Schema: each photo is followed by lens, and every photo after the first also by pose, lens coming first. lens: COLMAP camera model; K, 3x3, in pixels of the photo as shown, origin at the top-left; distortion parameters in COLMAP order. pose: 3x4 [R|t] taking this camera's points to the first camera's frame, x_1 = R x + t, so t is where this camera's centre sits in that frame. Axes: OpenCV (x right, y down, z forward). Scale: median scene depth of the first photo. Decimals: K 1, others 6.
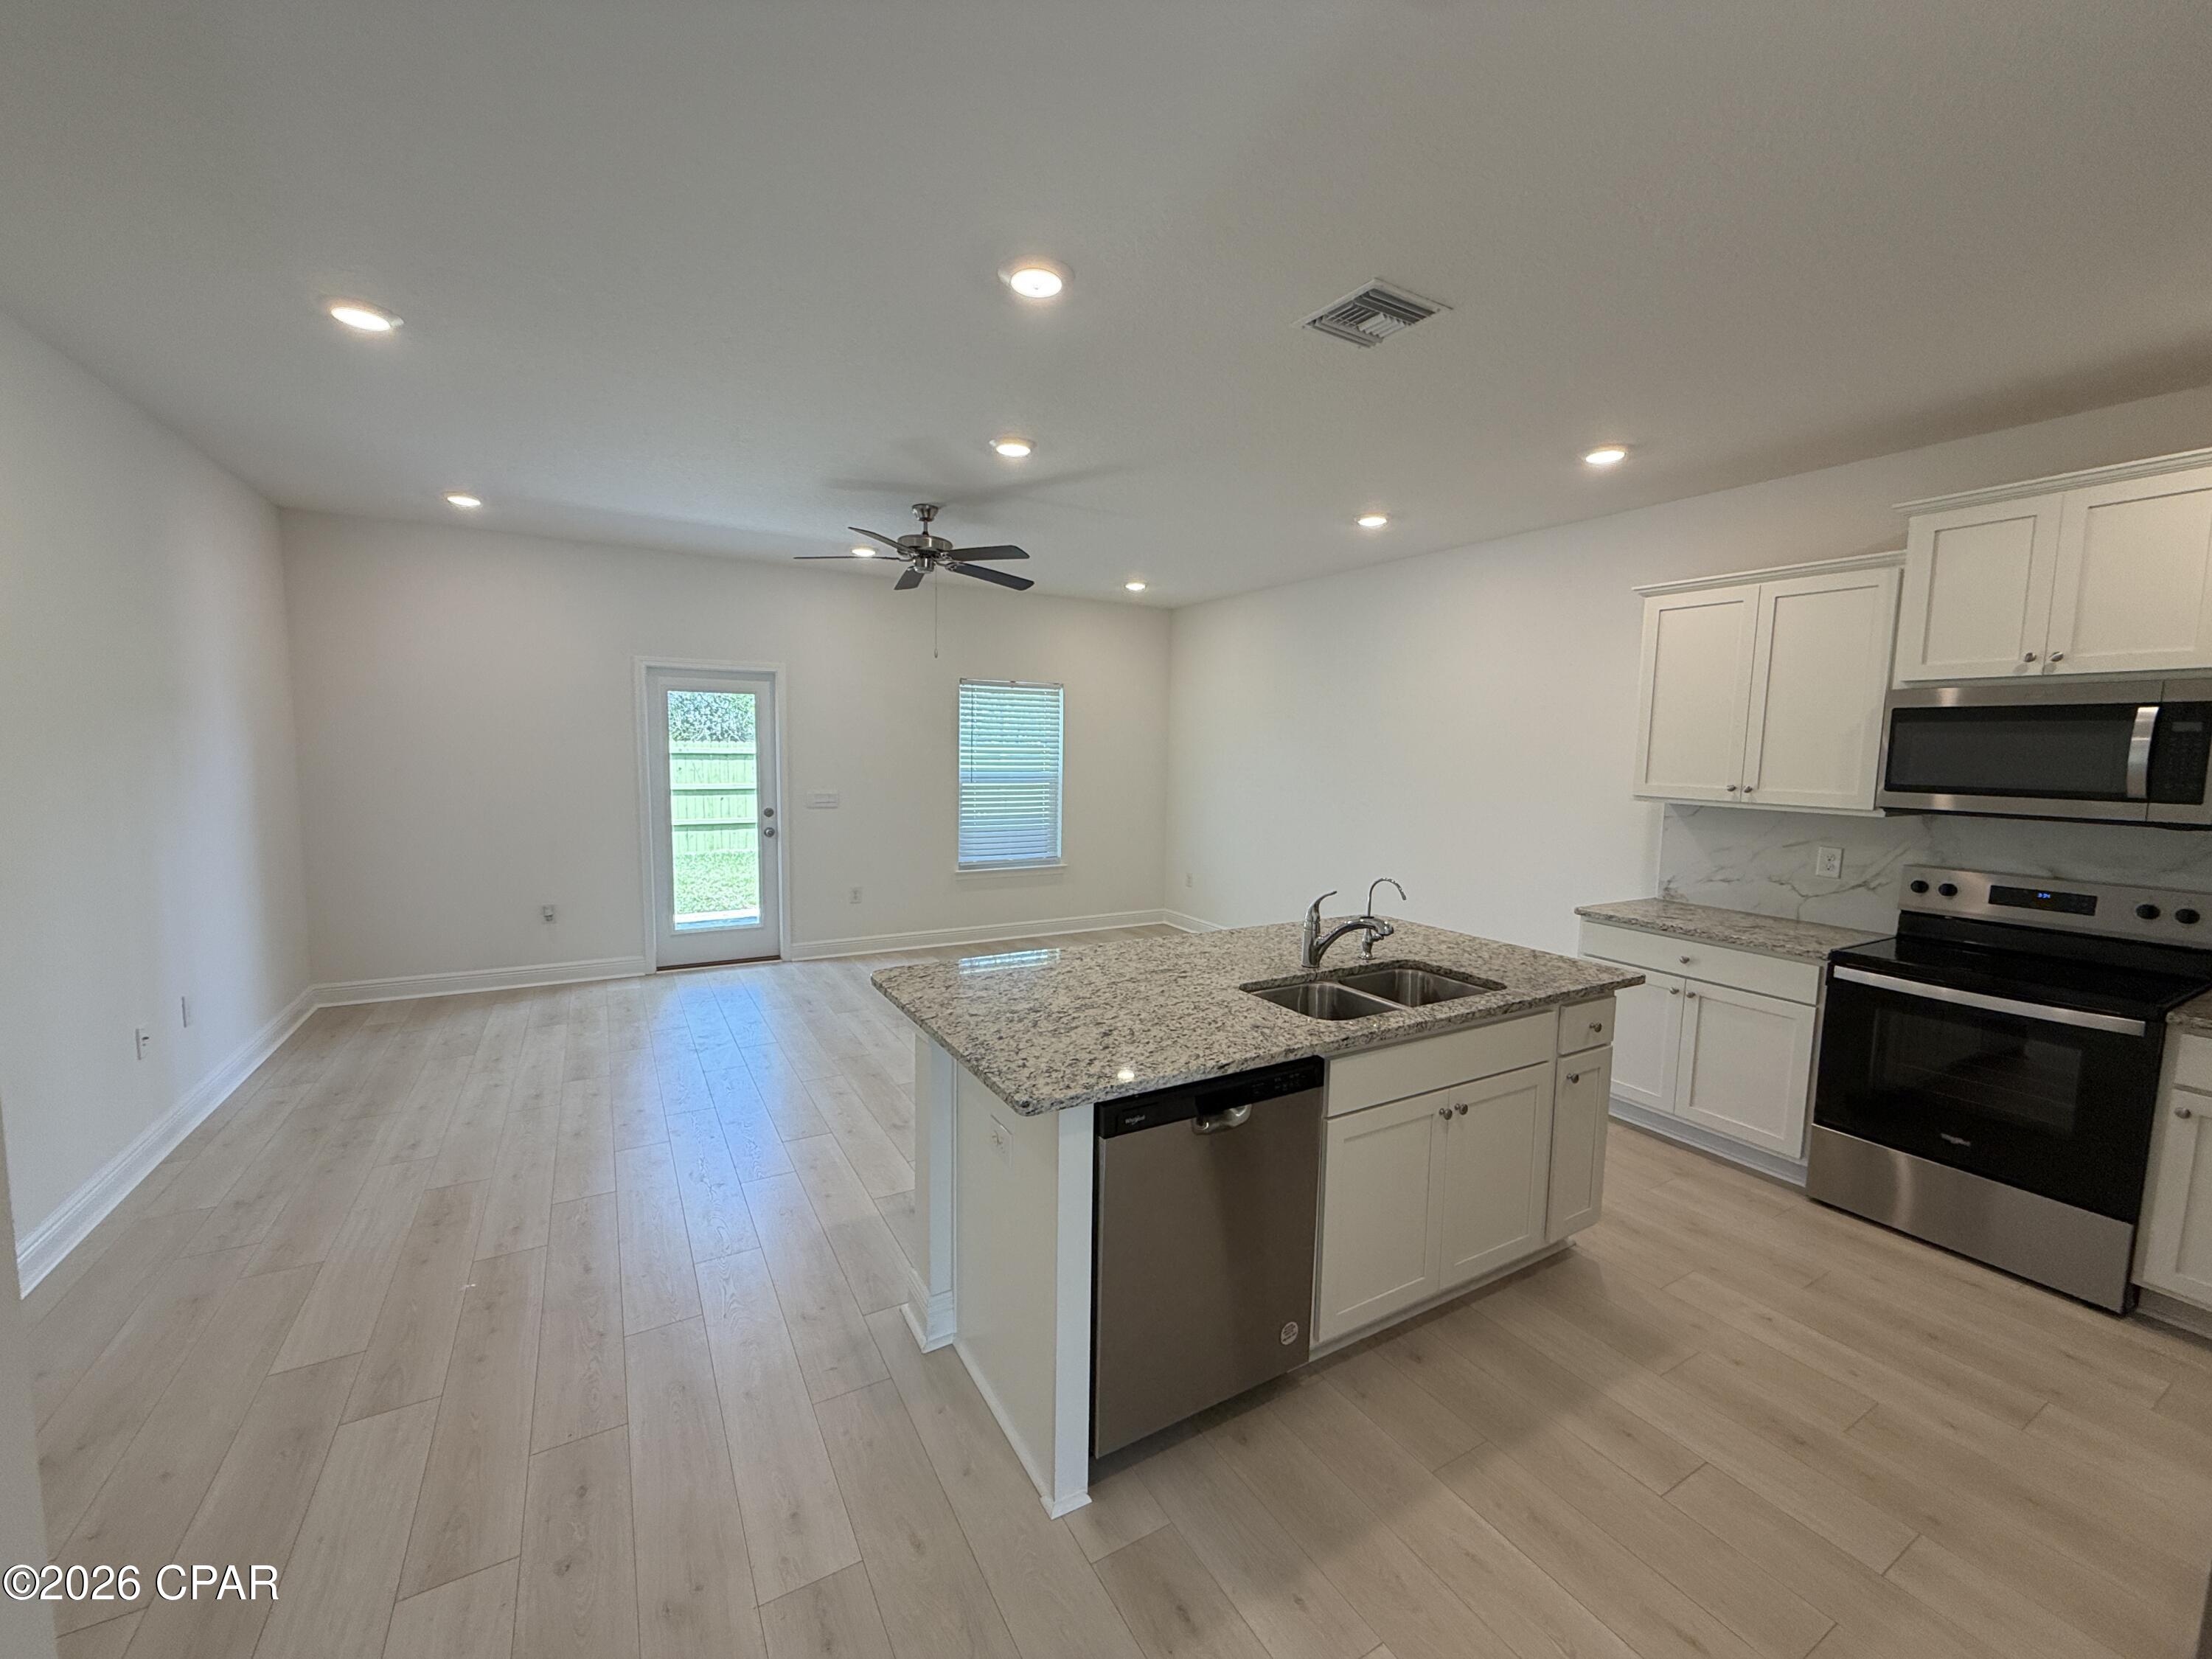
lens RADIAL K [[879.1, 0, 1100.6], [0, 879.1, 828.6], [0, 0, 1]] dist [-0.001445, 0.000264]
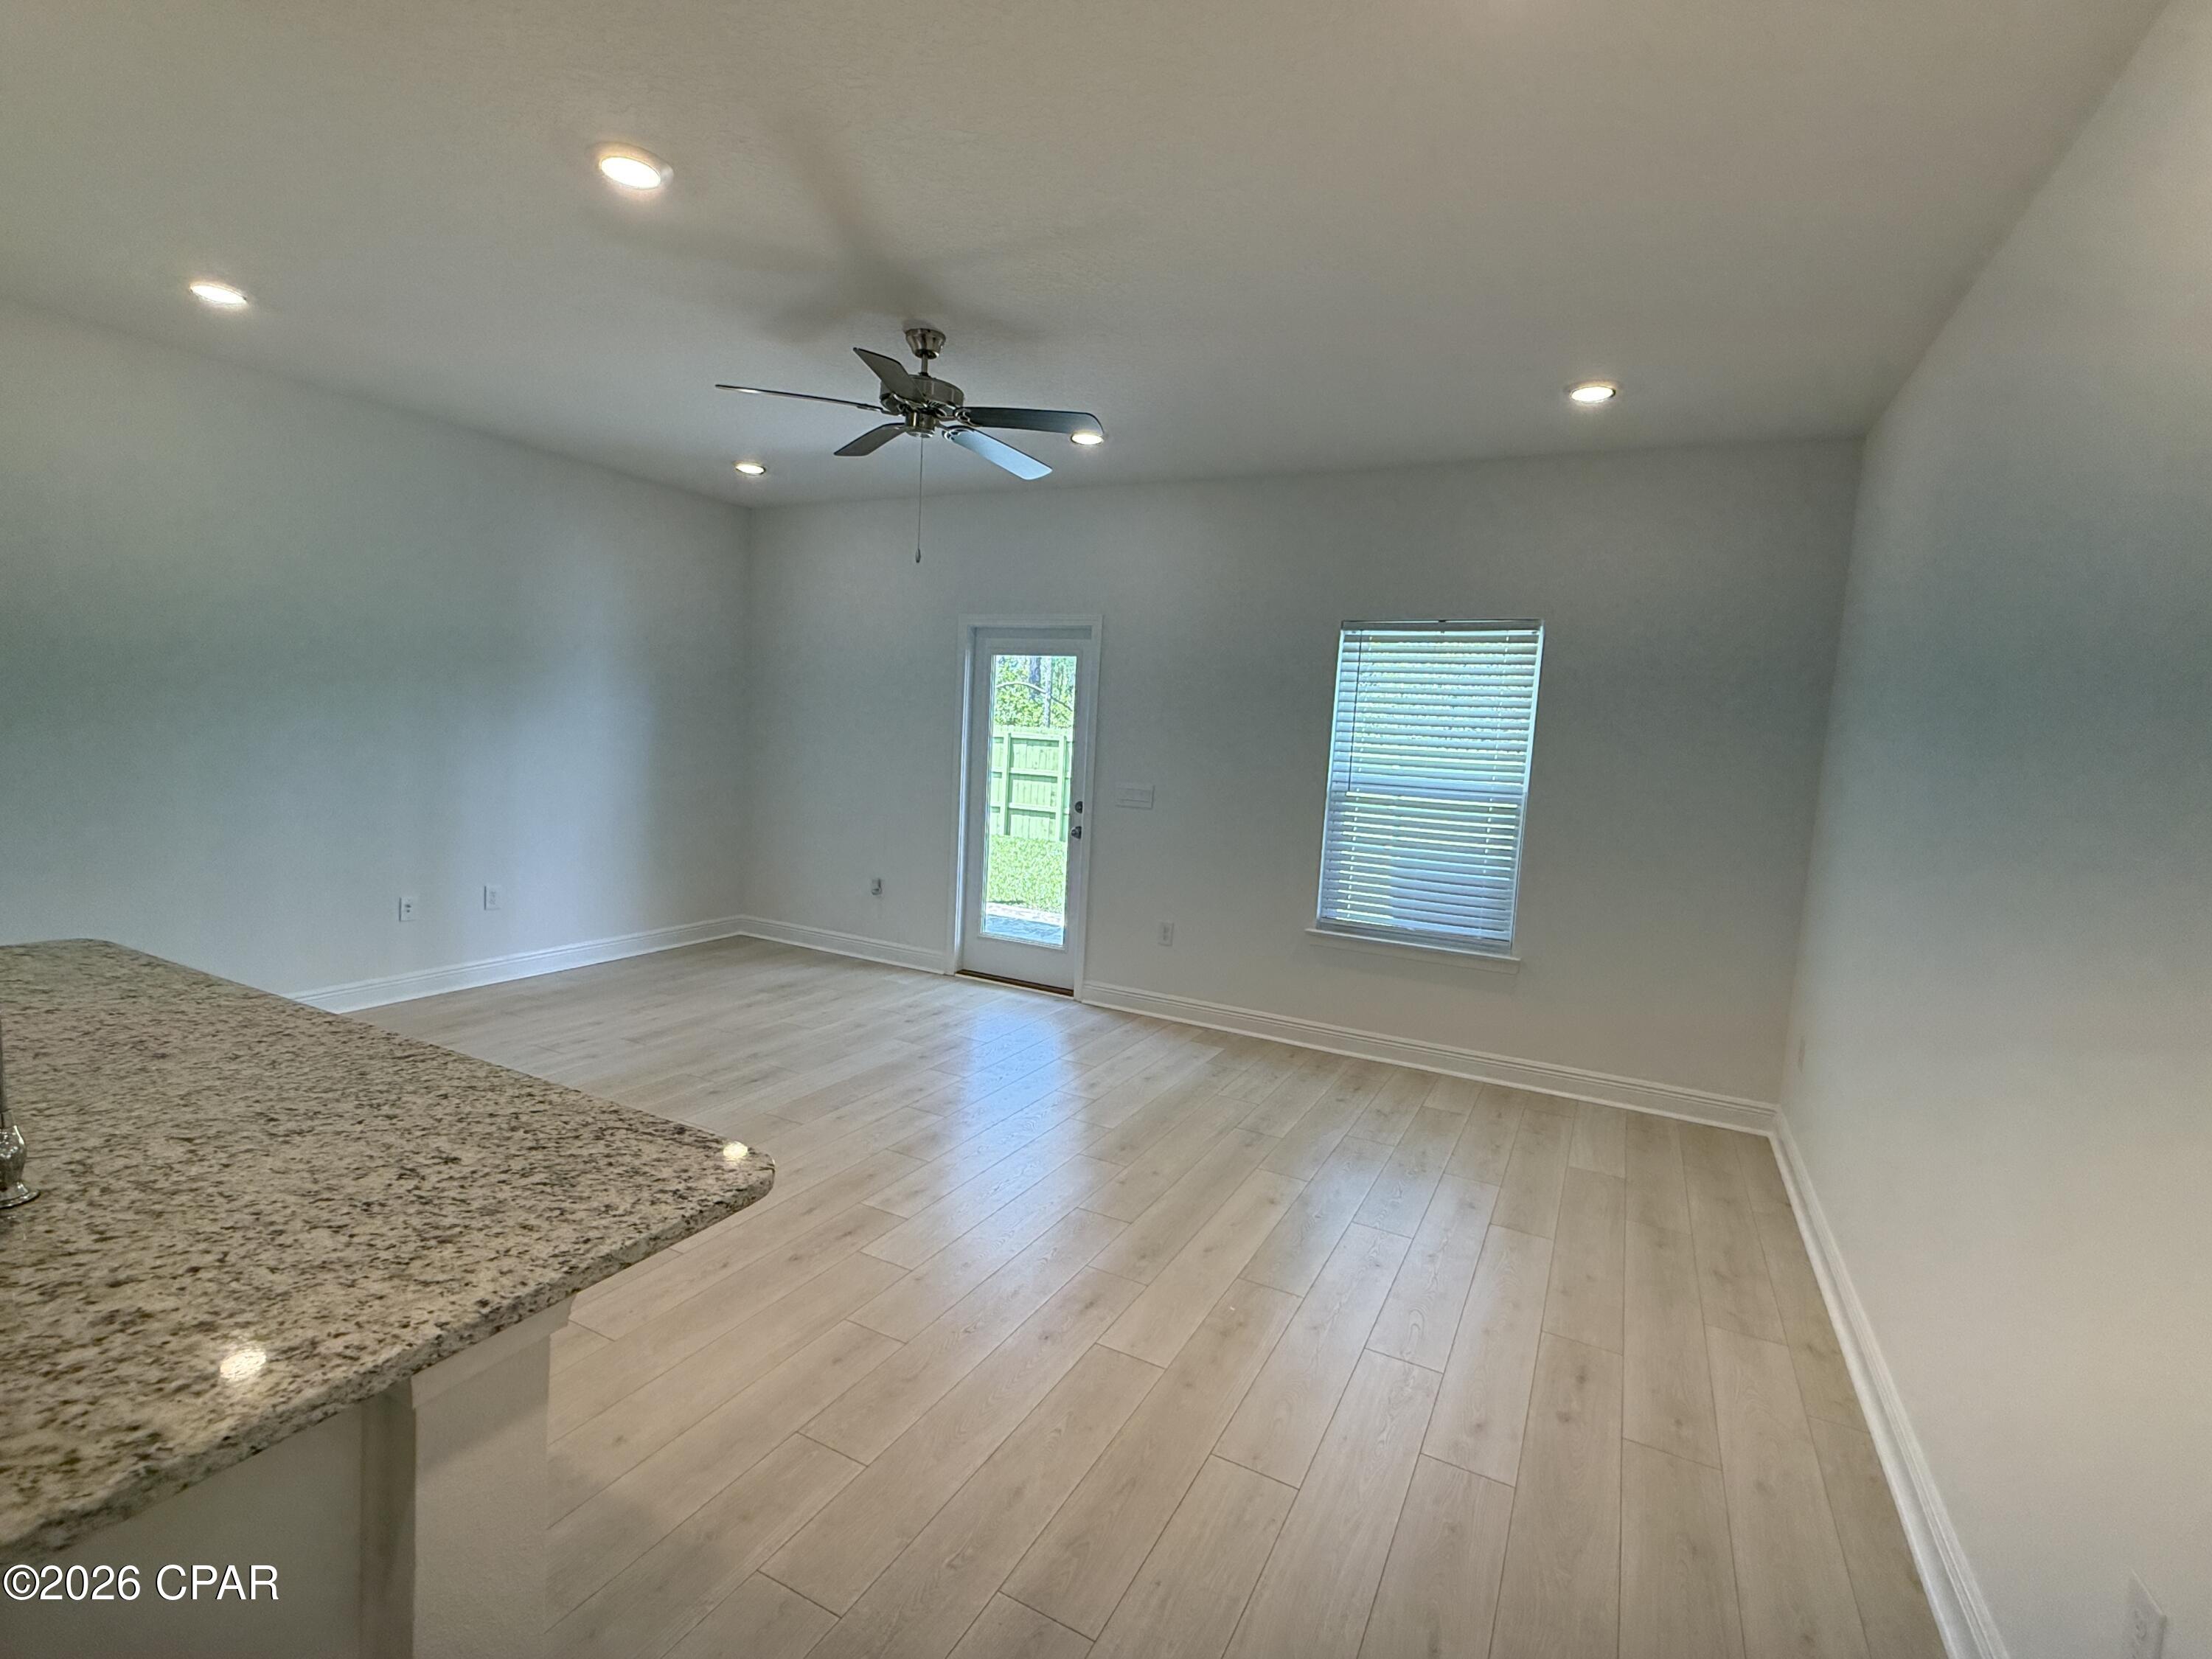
lens RADIAL K [[1015.8, 0, 1106.1], [0, 1015.8, 833.6], [0, 0, 1]] dist [0.002430, -0.000610]
pose [[0.538097, 0.094648, -0.837552, 0.783305], [-0.124718, 0.991678, 0.031938, -0.053163], [0.833605, 0.087272, 0.545423, 1.051104]]
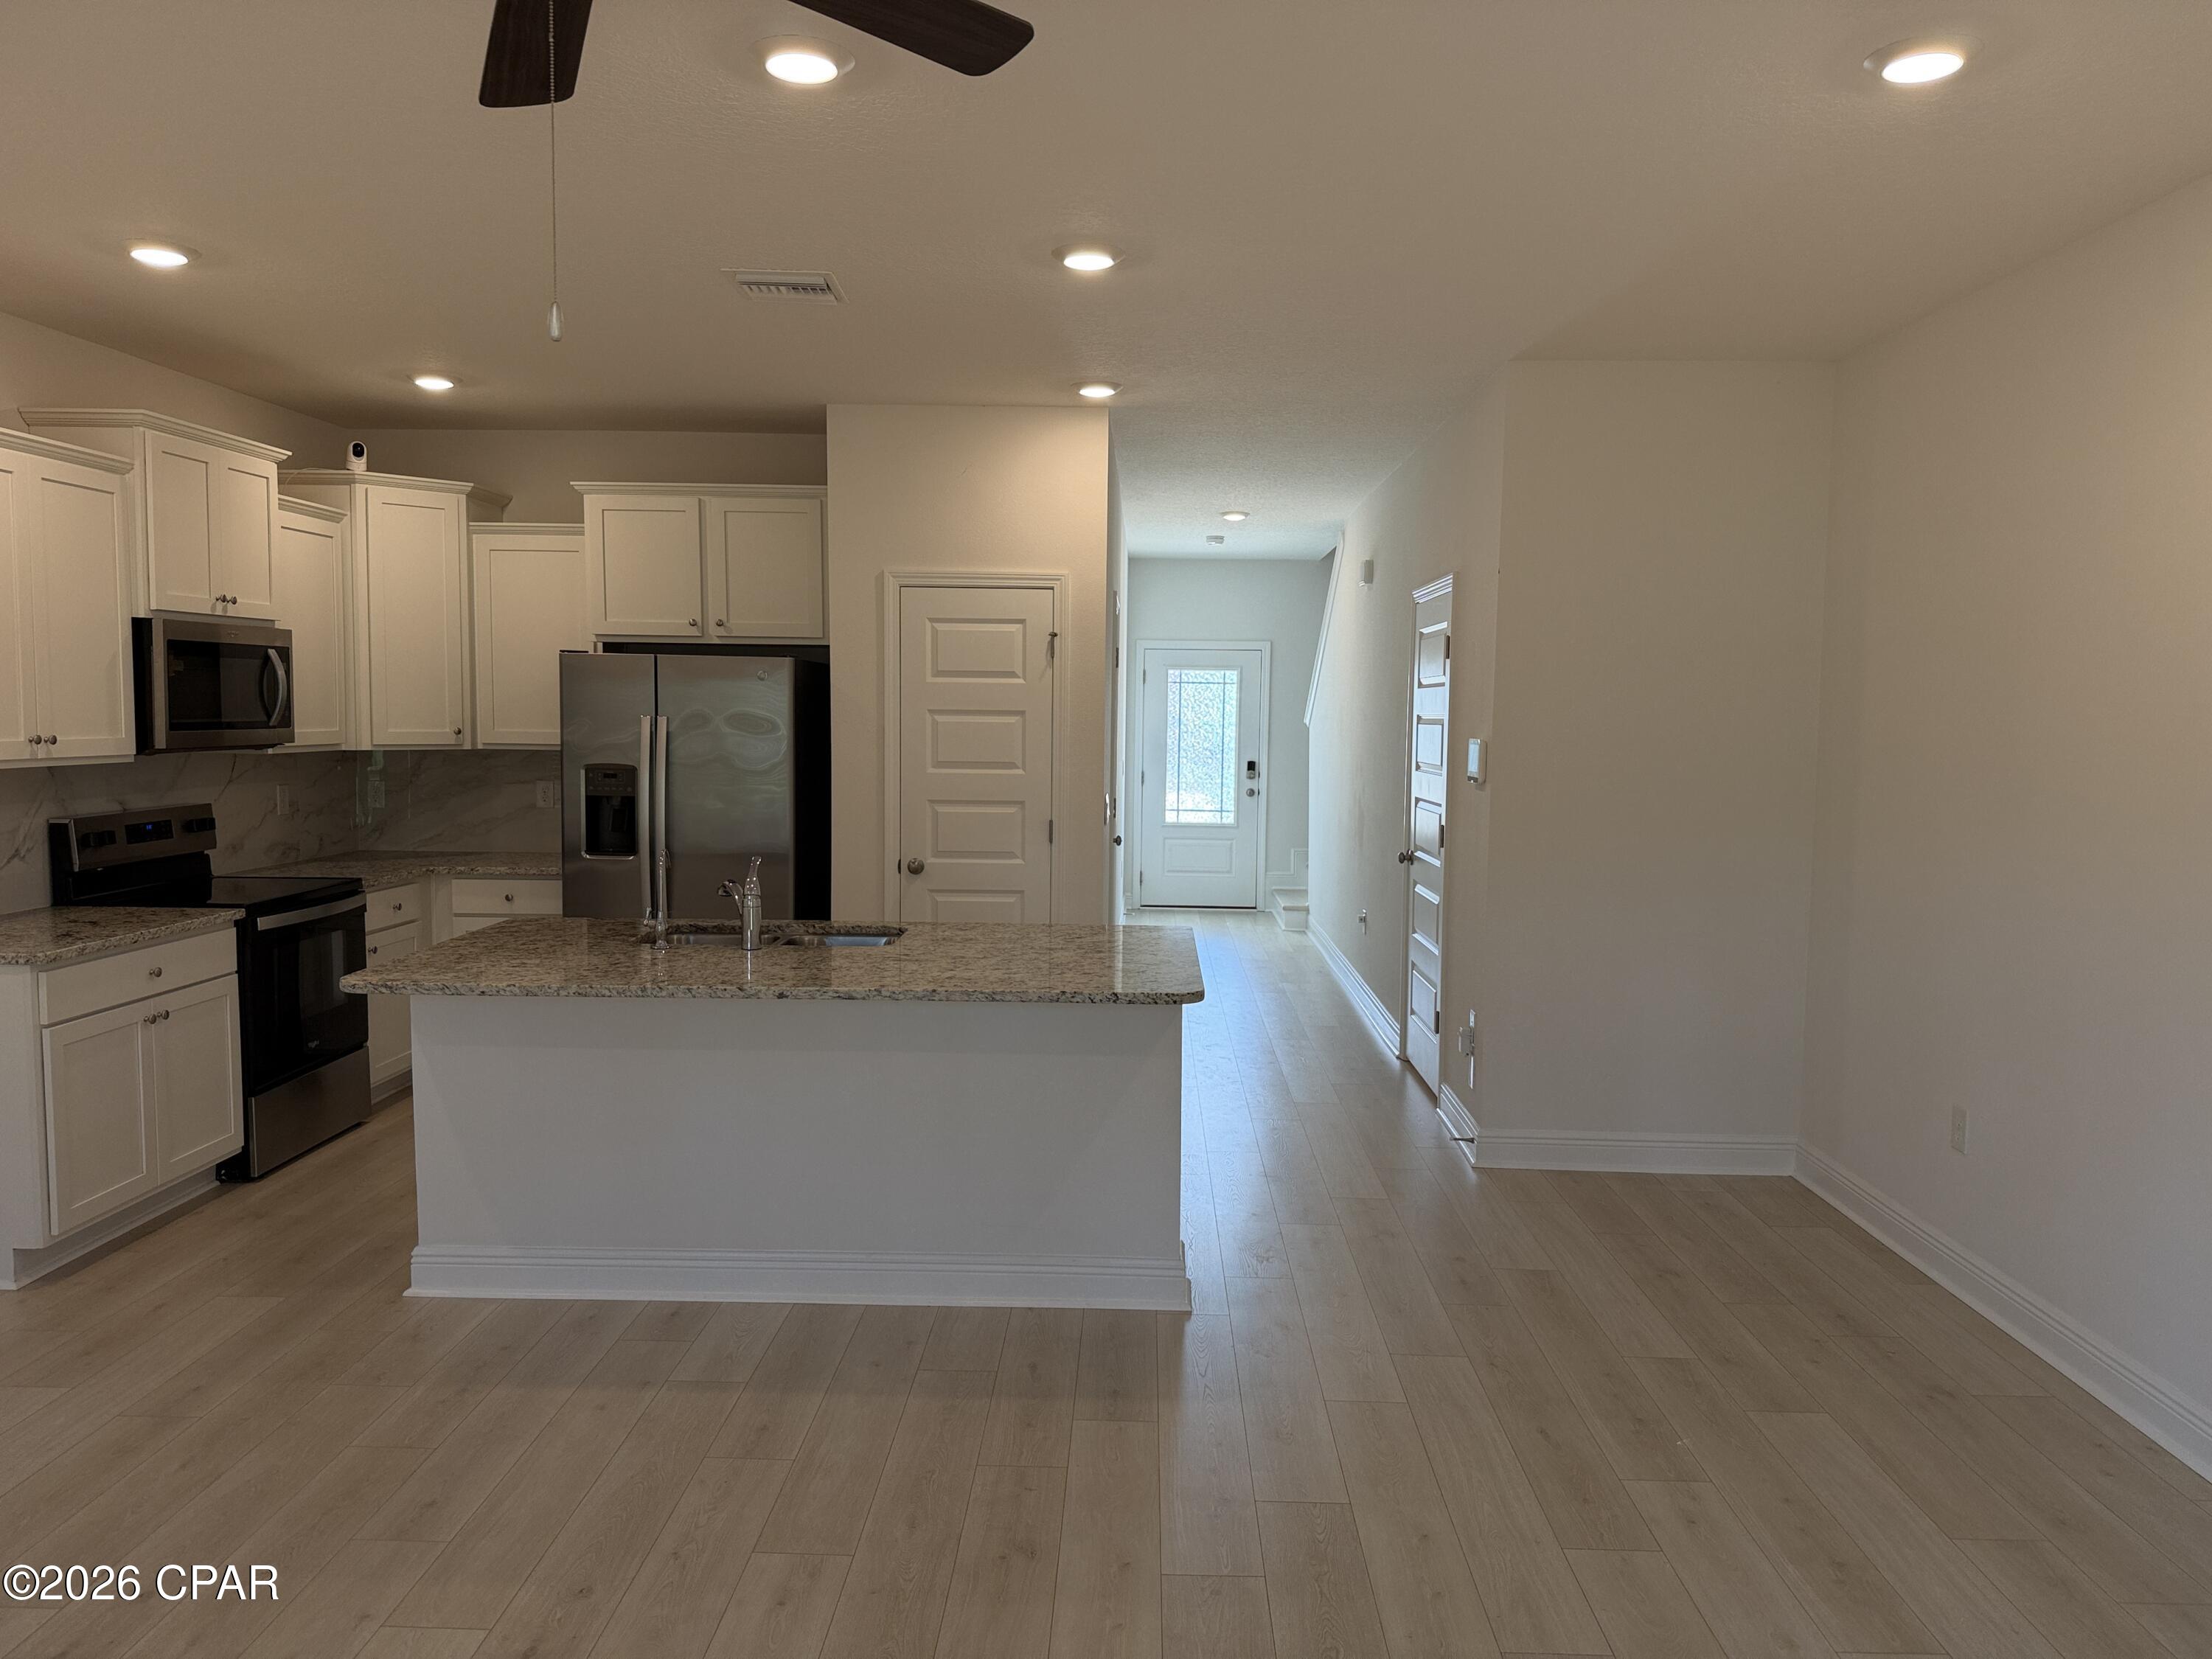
lens RADIAL K [[1549.7, 0, 1099.4], [0, 1549.7, 842.1], [0, 0, 1]] dist [0.067929, -0.096483]
pose [[-0.852493, -0.076583, 0.517098, -0.763615], [0.020512, 0.983548, 0.179481, -0.199986], [-0.522335, 0.163613, -0.836897, 1.869001]]
